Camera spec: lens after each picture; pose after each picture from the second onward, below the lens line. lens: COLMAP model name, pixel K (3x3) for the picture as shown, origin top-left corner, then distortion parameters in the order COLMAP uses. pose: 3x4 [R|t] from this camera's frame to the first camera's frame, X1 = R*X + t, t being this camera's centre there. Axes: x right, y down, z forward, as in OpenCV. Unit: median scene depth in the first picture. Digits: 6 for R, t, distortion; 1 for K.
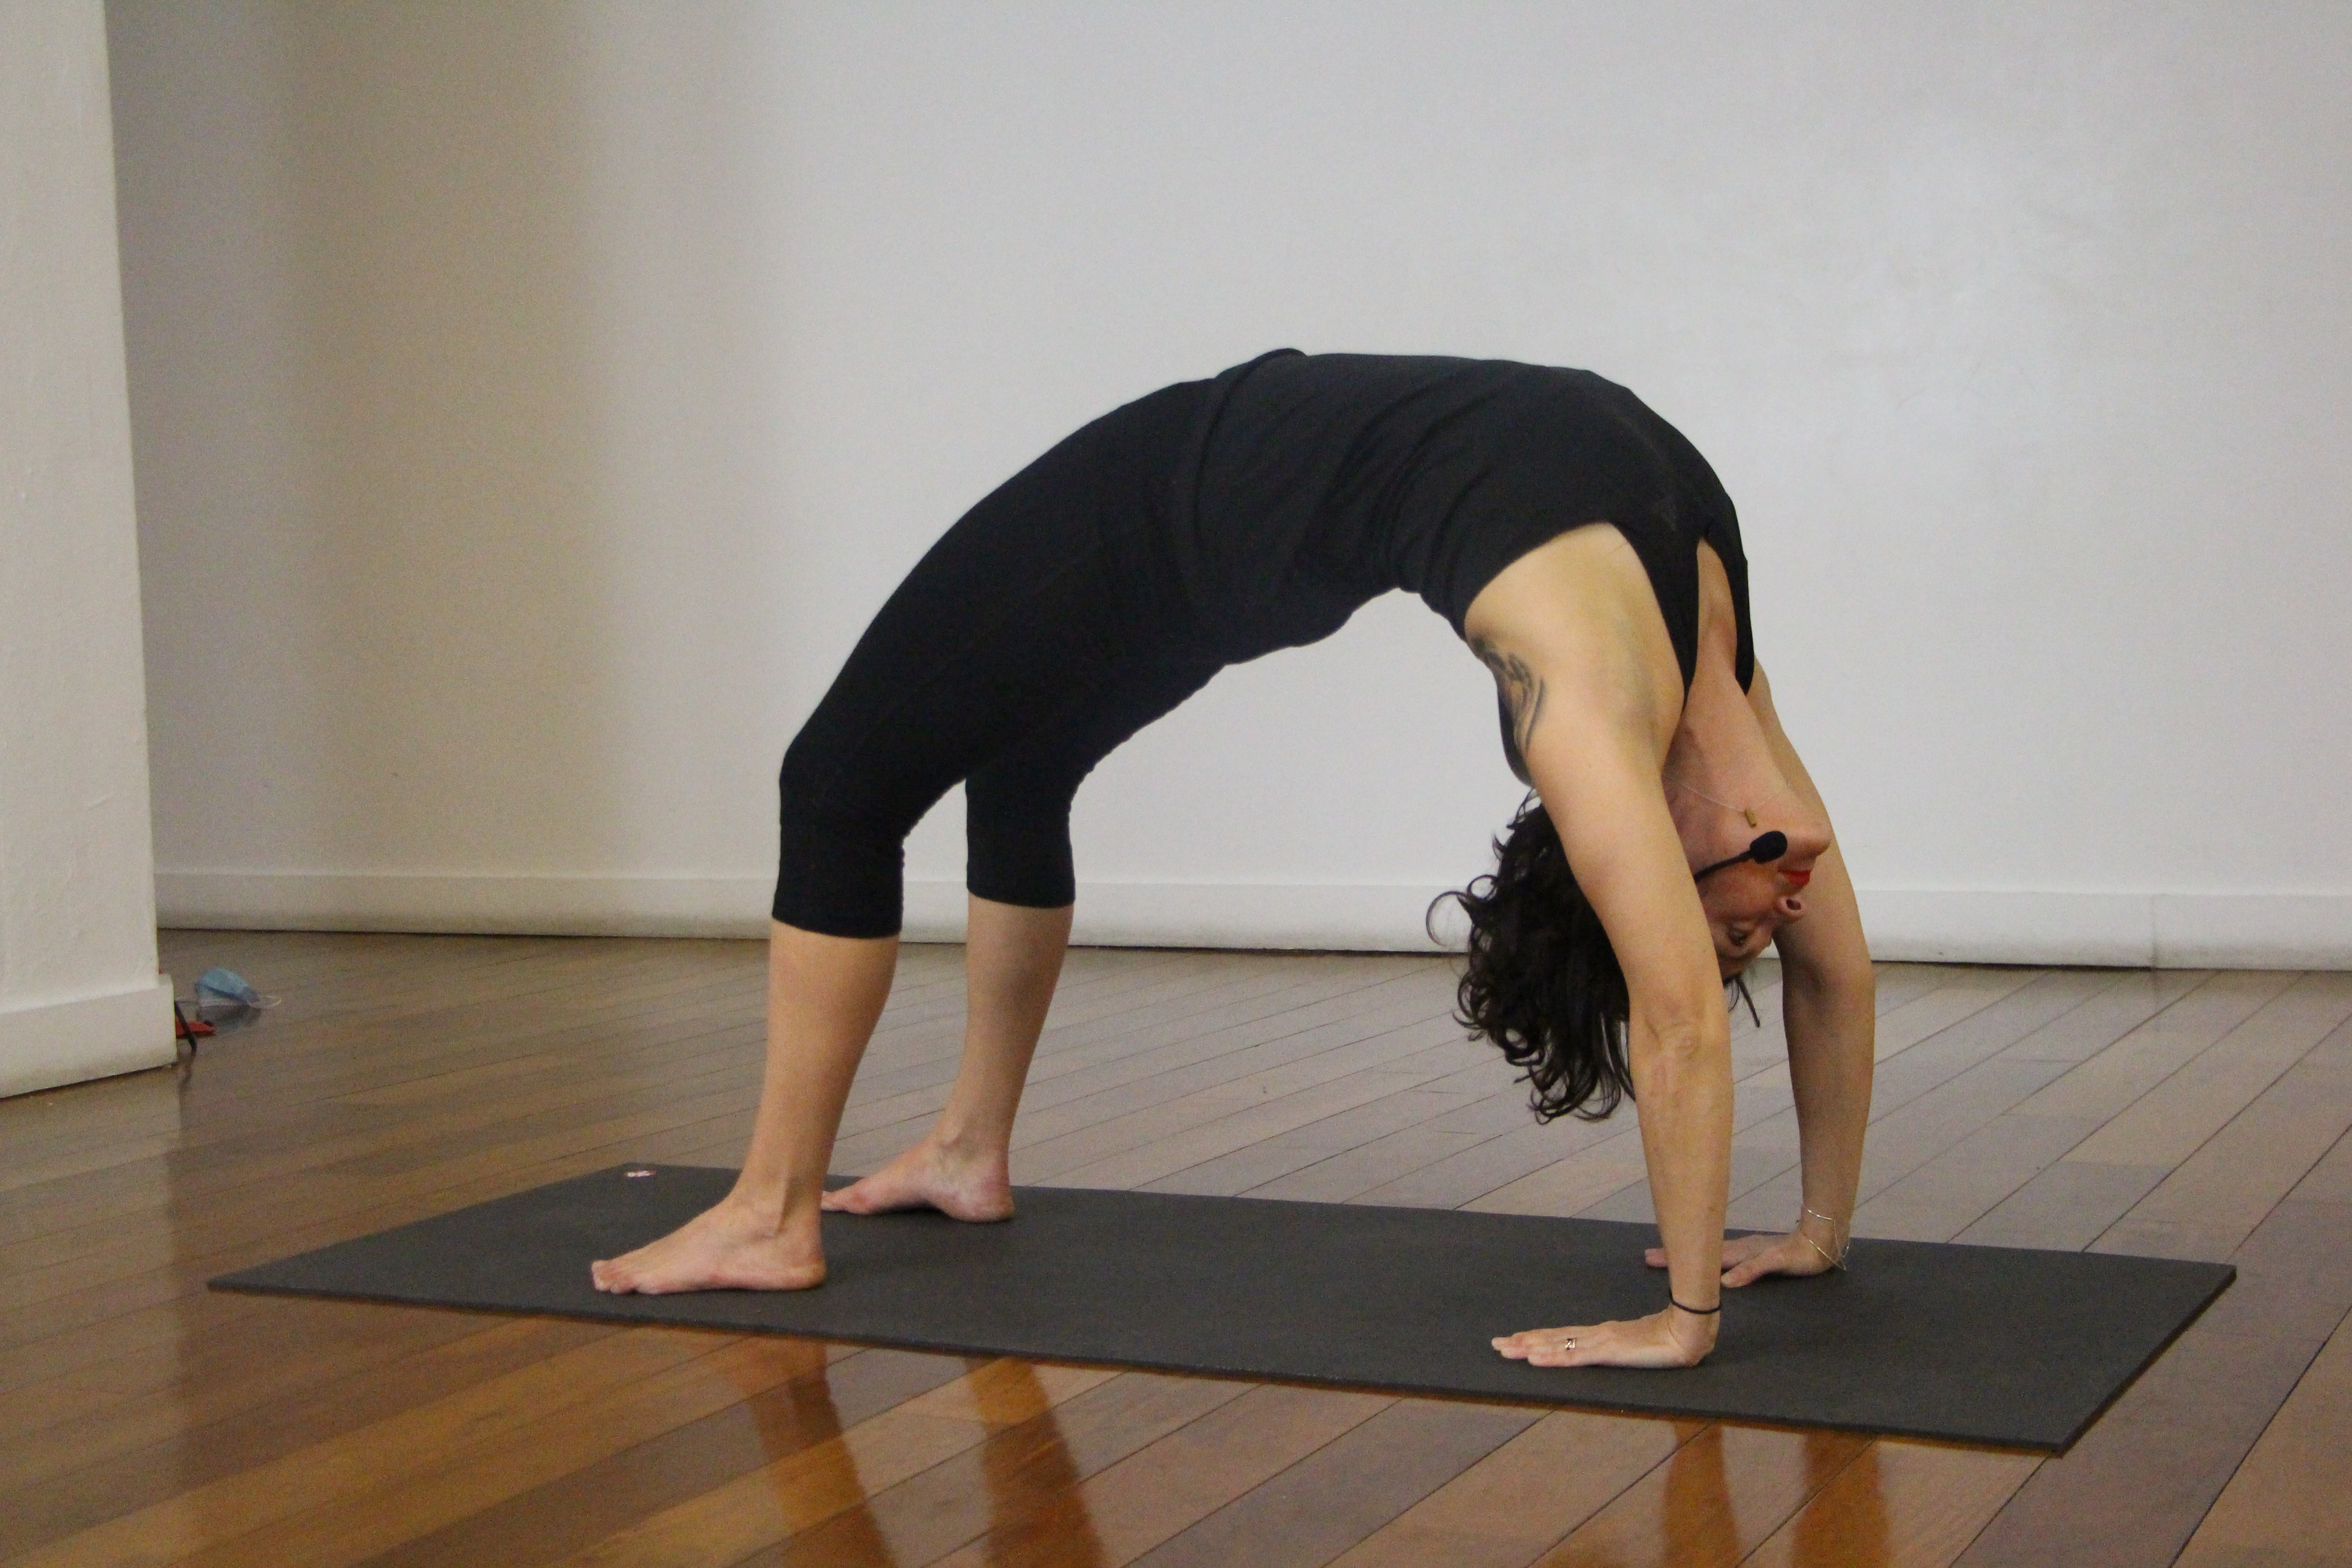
lens RADIAL K [[3804.1, 0, 1175.9], [0, 3804.1, 773.8], [0, 0, 1]] dist [0.034309, 0.000000]
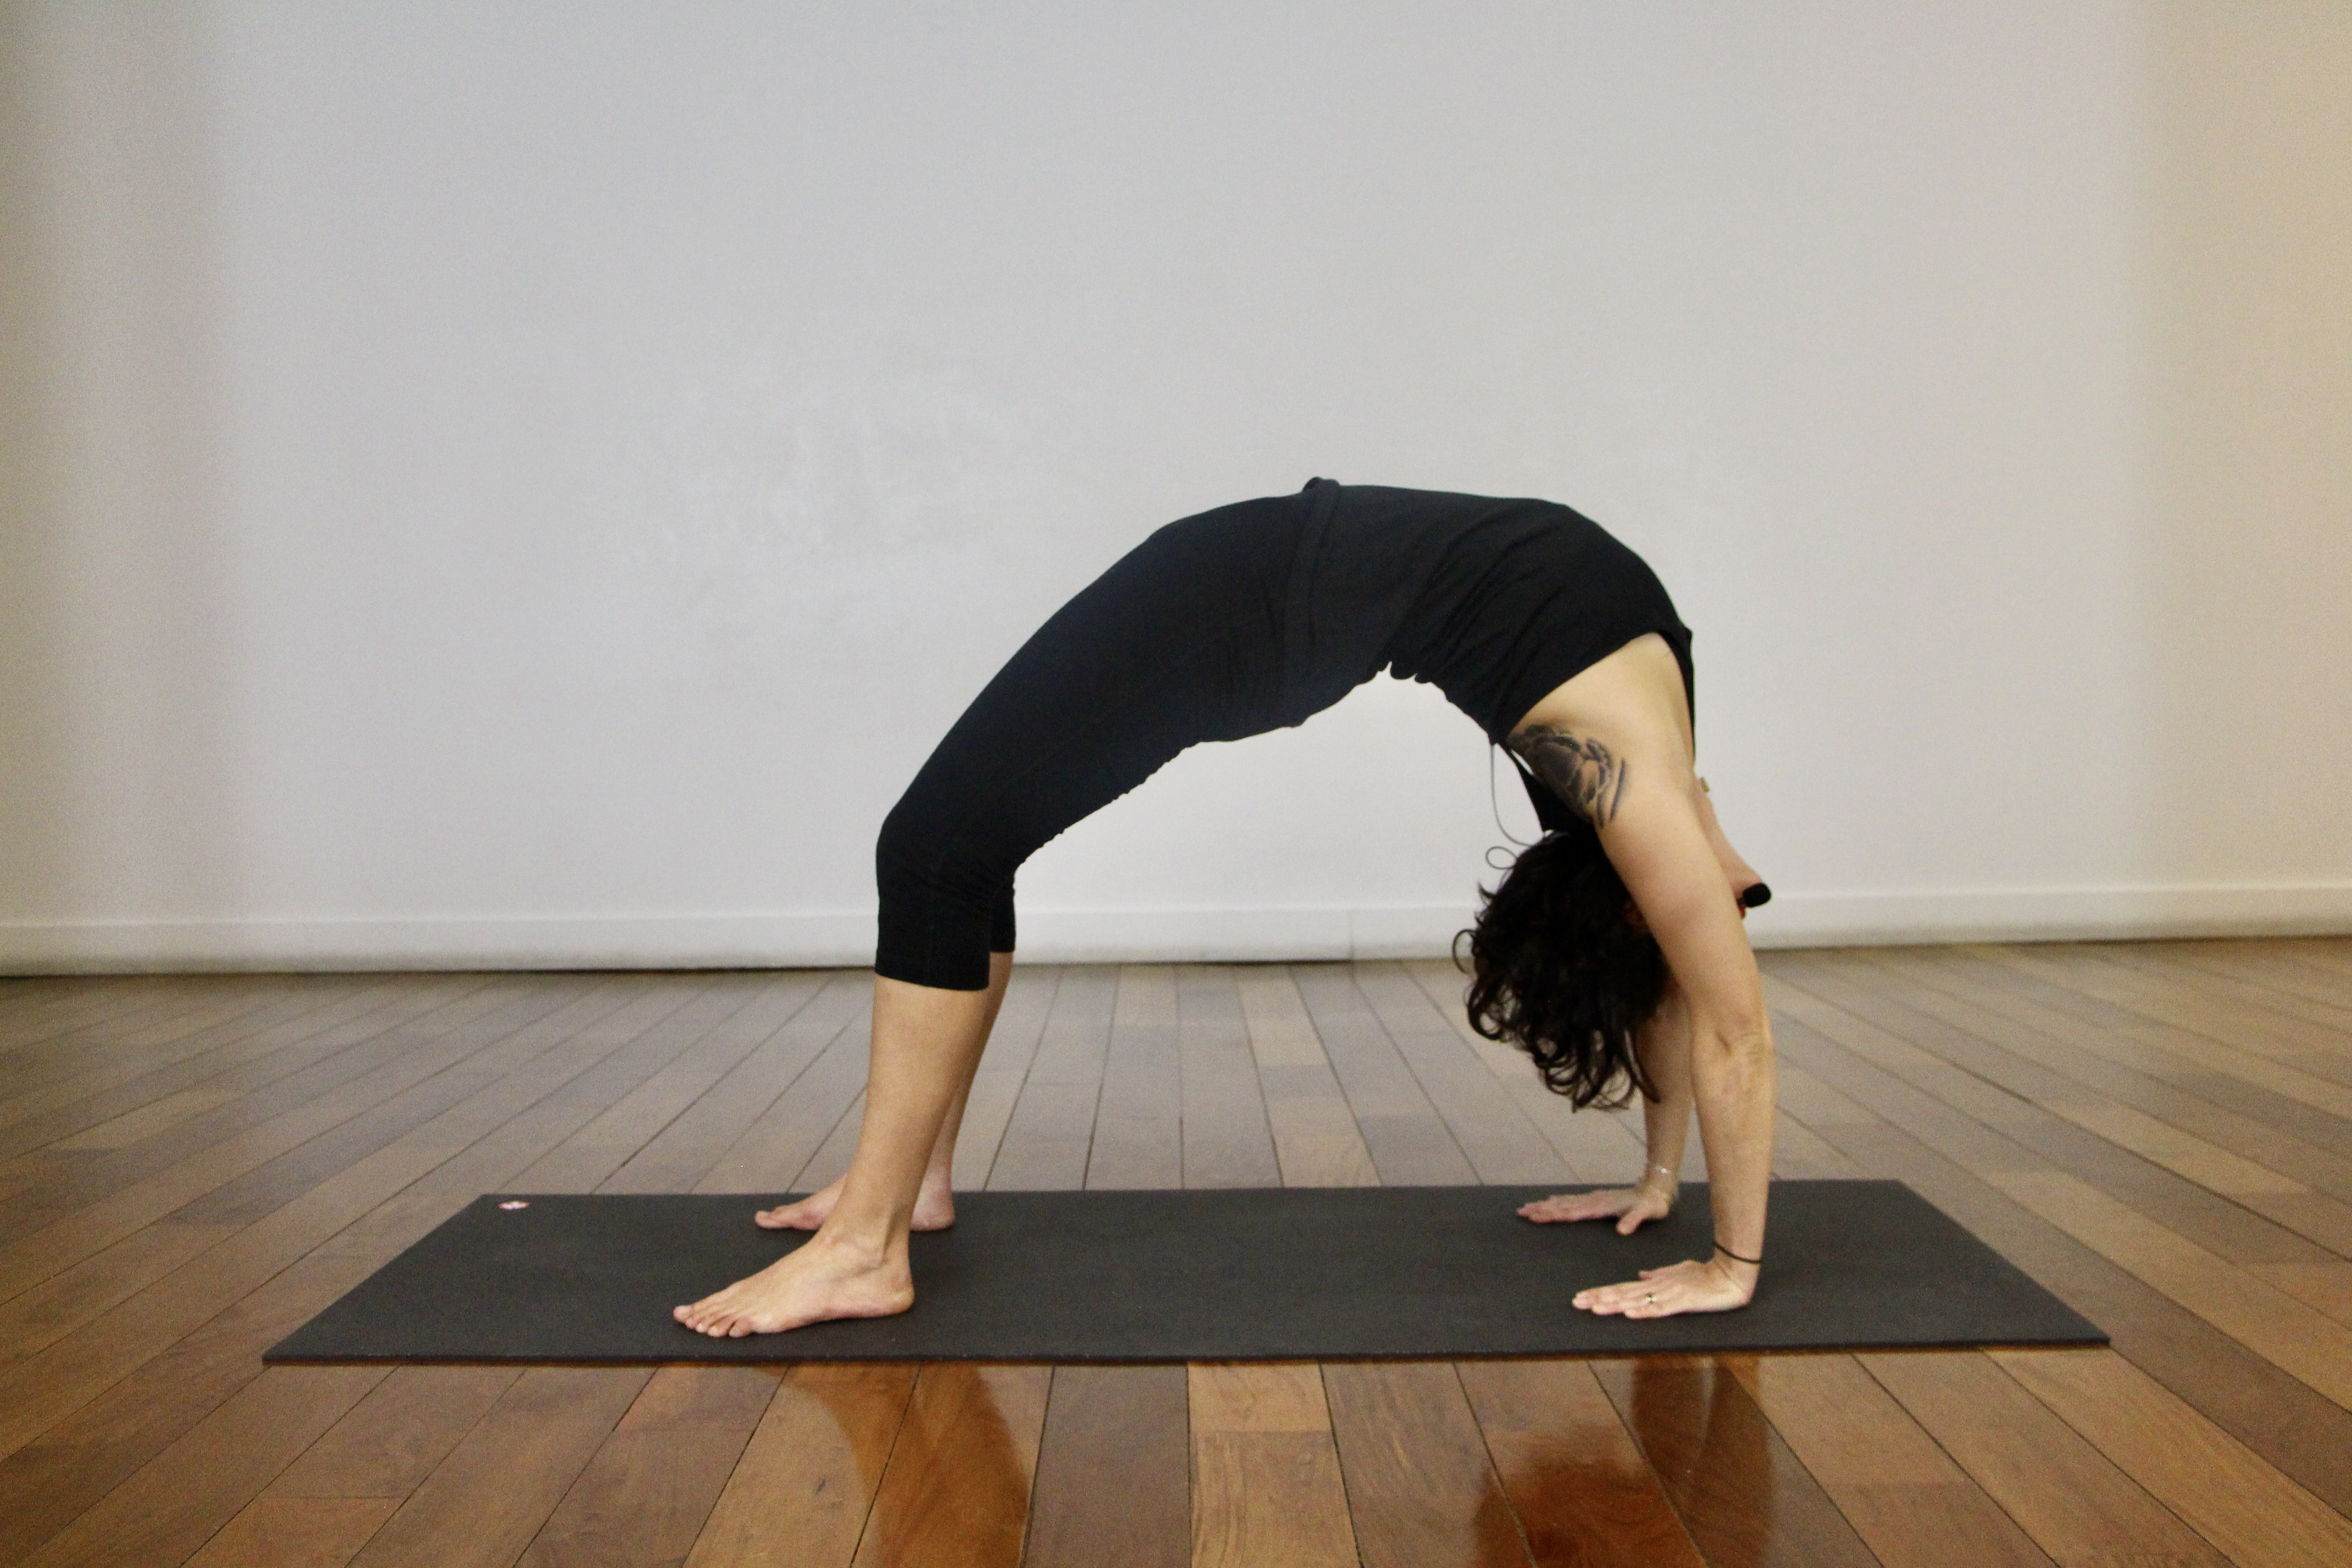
lens RADIAL K [[2388.5, 0, 1175.6], [0, 2388.5, 798.2], [0, 0, 1]] dist [-0.073346, 0.000000]
pose [[0.860521, -0.001901, 0.509412, -0.378204], [0.006158, 0.999959, -0.006670, -0.007277], [-0.509378, 0.008877, 0.860497, 0.372313]]
